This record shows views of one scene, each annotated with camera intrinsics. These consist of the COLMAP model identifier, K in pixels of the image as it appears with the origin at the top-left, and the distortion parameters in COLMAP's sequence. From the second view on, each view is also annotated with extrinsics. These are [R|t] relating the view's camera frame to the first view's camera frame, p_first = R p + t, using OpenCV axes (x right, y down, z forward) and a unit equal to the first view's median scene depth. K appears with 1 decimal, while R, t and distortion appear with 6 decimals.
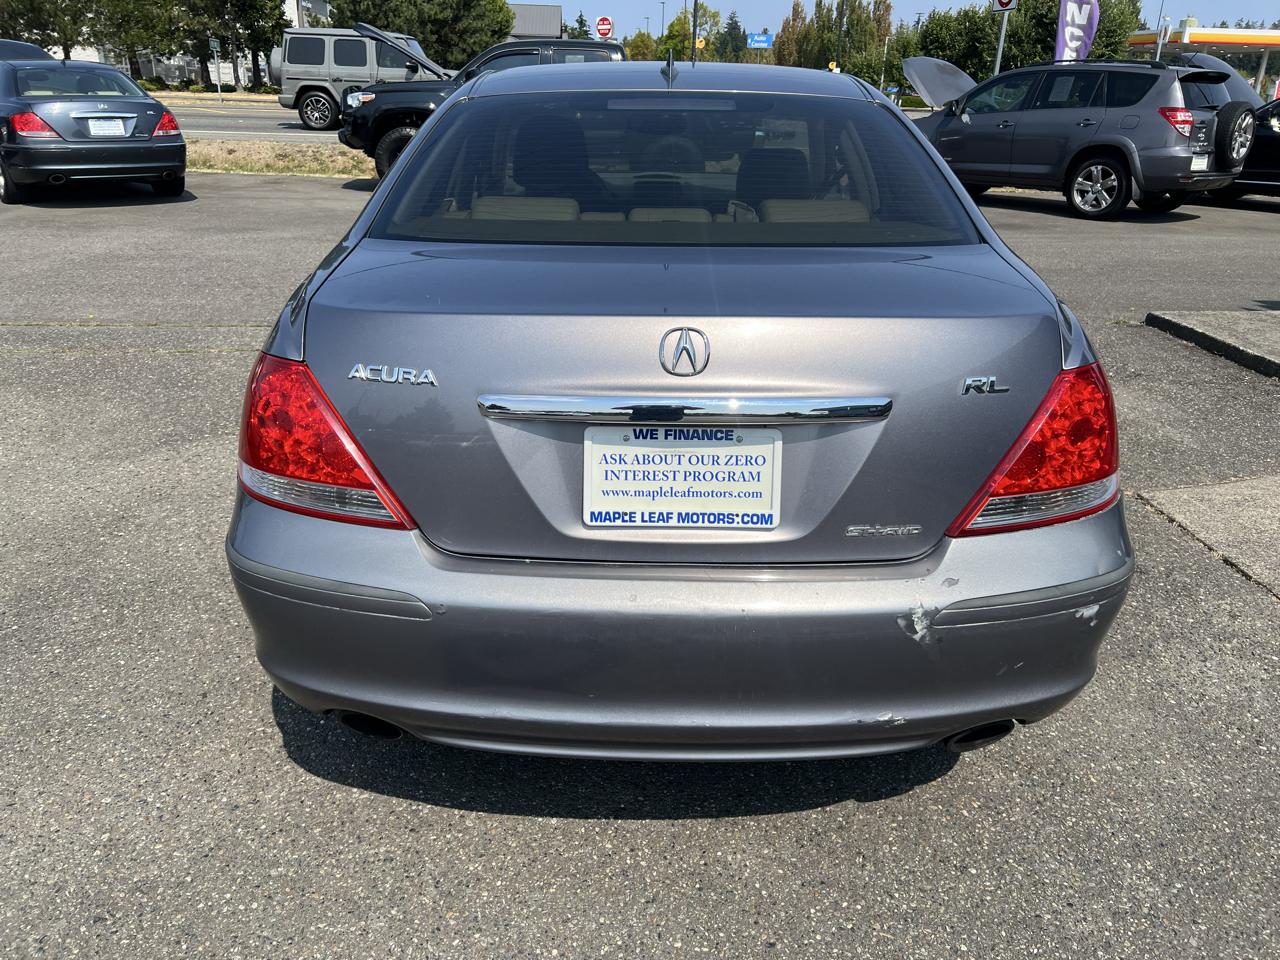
lens RADIAL K [[970.0, 0, 636.8], [0, 970.0, 483.4], [0, 0, 1]] dist [0.055436, -0.064177]
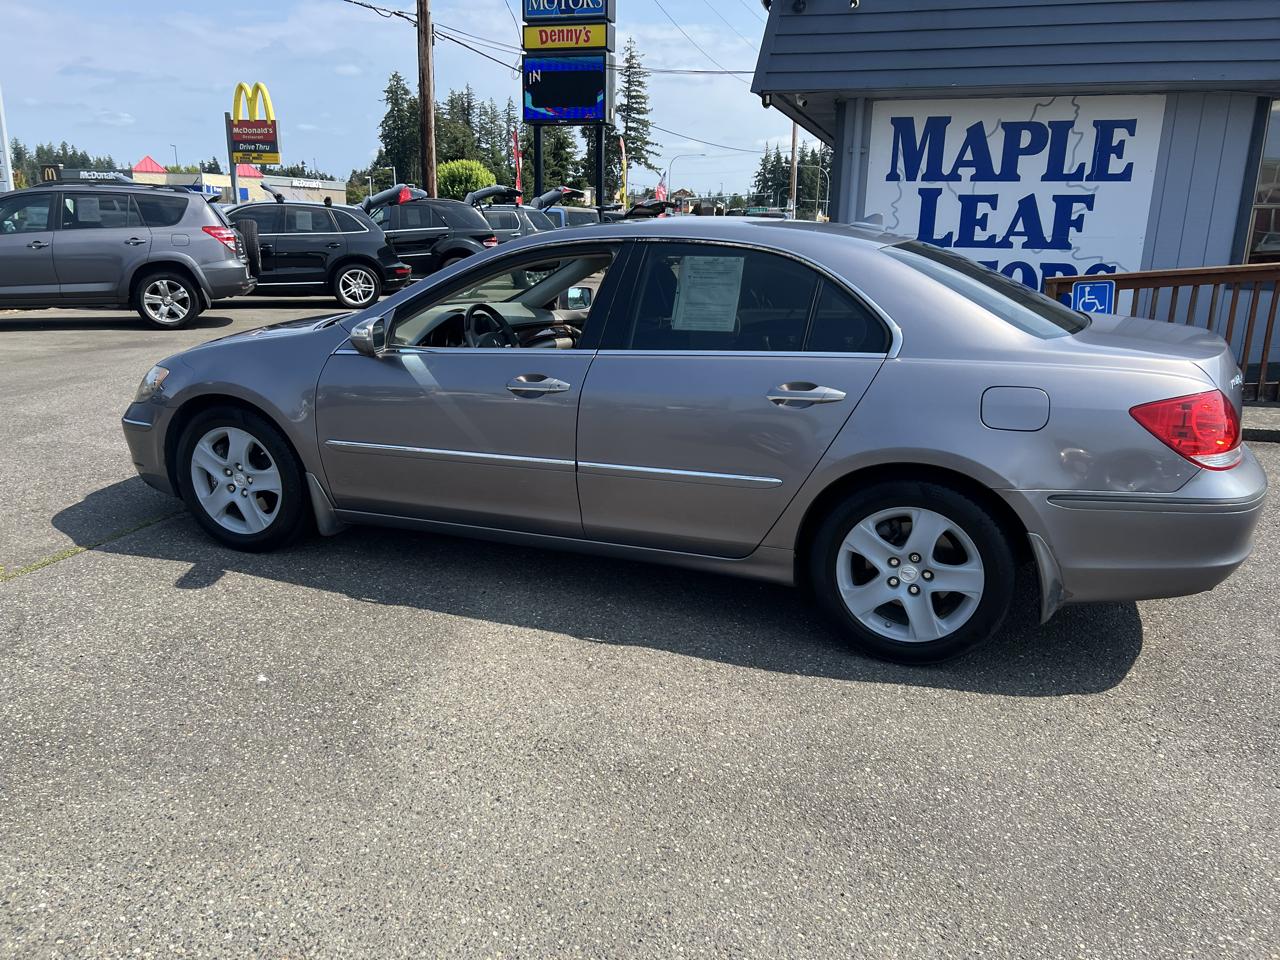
lens RADIAL K [[969.2, 0, 630.2], [0, 969.2, 475.4], [0, 0, 1]] dist [0.050388, -0.053882]
pose [[0.347795, -0.253204, 0.902733, -1.969589], [0.346431, 0.929409, 0.127217, -0.478350], [-0.871220, 0.268489, 0.410961, 0.996422]]
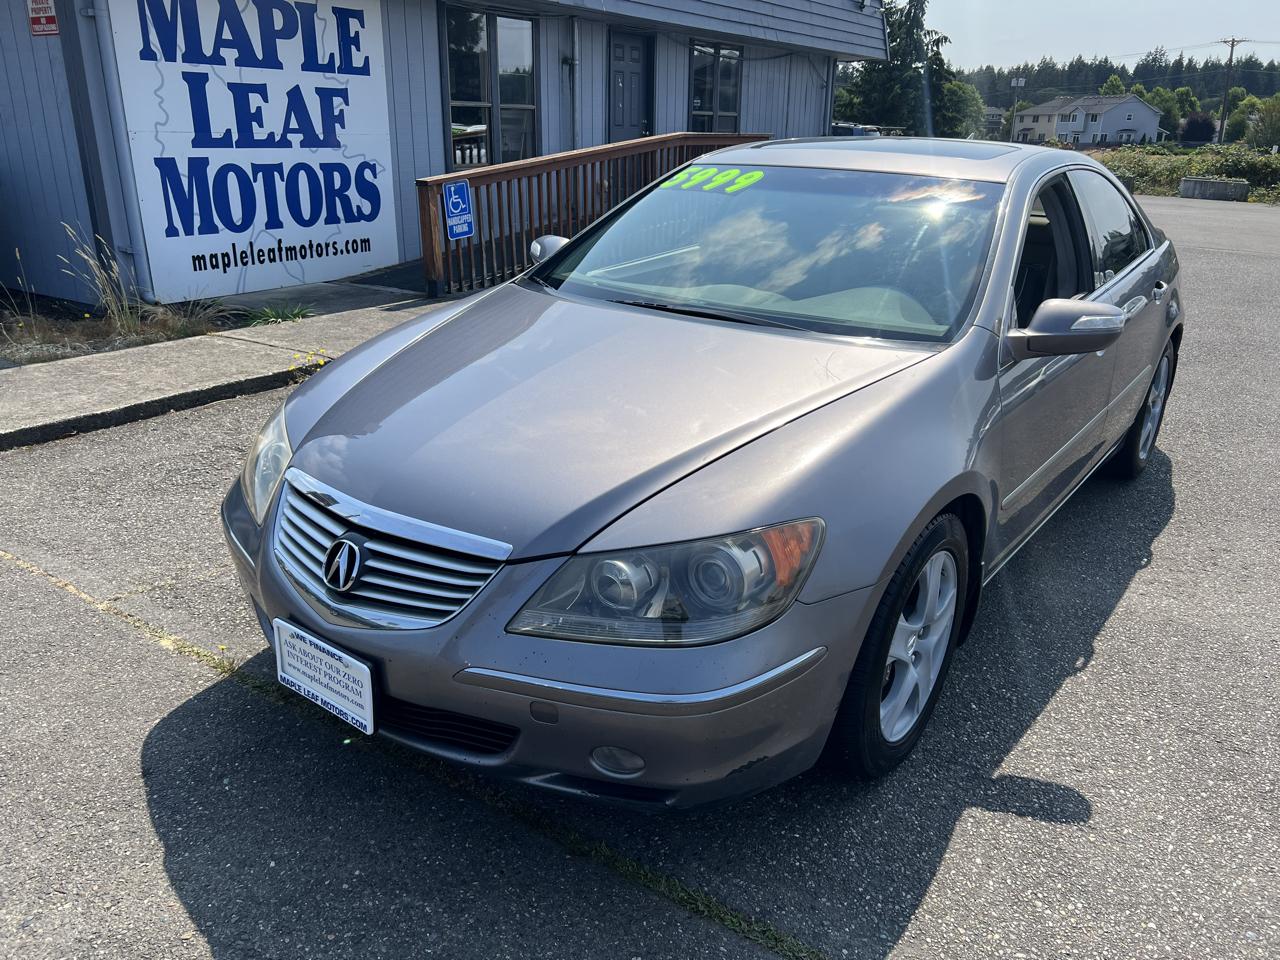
lens RADIAL K [[968.5, 0, 644.0], [0, 968.5, 473.0], [0, 0, 1]] dist [0.052946, -0.059728]
pose [[-0.805388, -0.234860, 0.544234, -0.715089], [0.188980, 0.768501, 0.611304, -1.410046], [-0.561815, 0.595187, -0.574558, 3.290921]]
